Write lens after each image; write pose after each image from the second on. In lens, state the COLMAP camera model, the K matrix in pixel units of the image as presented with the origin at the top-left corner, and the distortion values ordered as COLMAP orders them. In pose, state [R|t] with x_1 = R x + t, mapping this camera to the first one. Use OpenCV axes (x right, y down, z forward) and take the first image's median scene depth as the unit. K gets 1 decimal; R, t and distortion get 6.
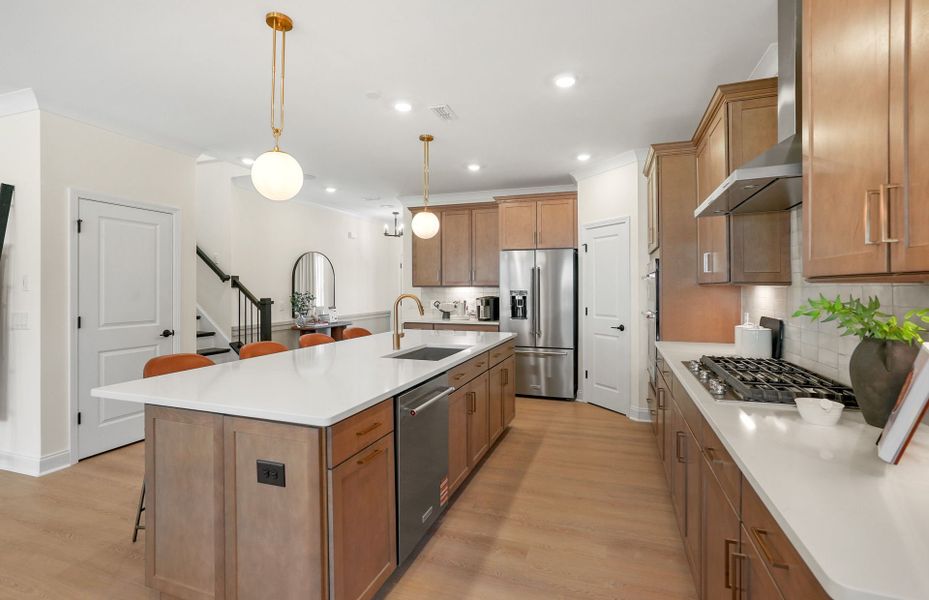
lens RADIAL K [[435.9, 0, 458.7], [0, 435.9, 290.7], [0, 0, 1]] dist [-0.012287, 0.005116]
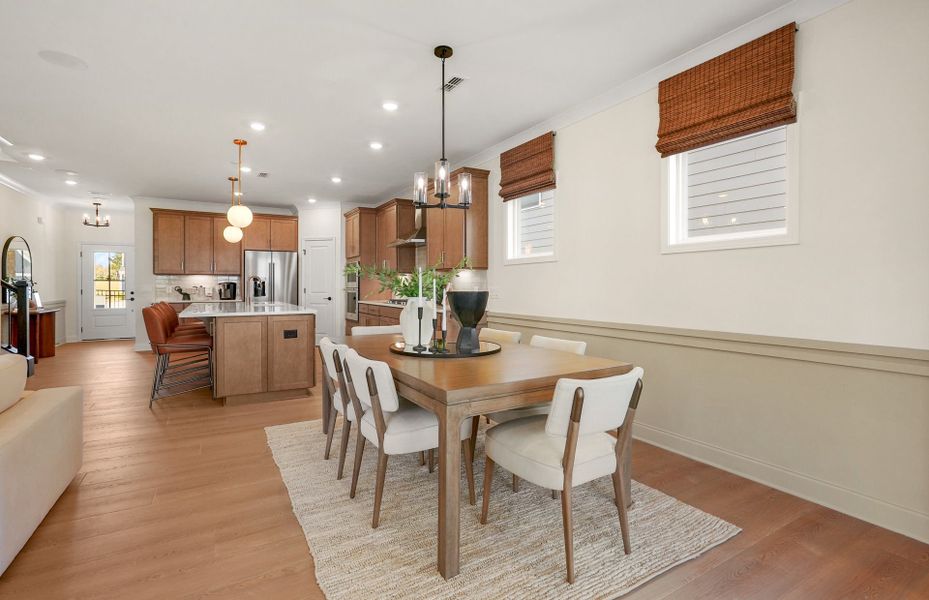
lens RADIAL K [[435.9, 0, 462.0], [0, 435.9, 293.1], [0, 0, 1]] dist [-0.012287, 0.005116]
pose [[0.649834, -0.011117, 0.759995, -0.564464], [0.002726, 0.999921, 0.012296, 0.037547], [-0.760071, -0.005918, 0.649813, -0.511956]]
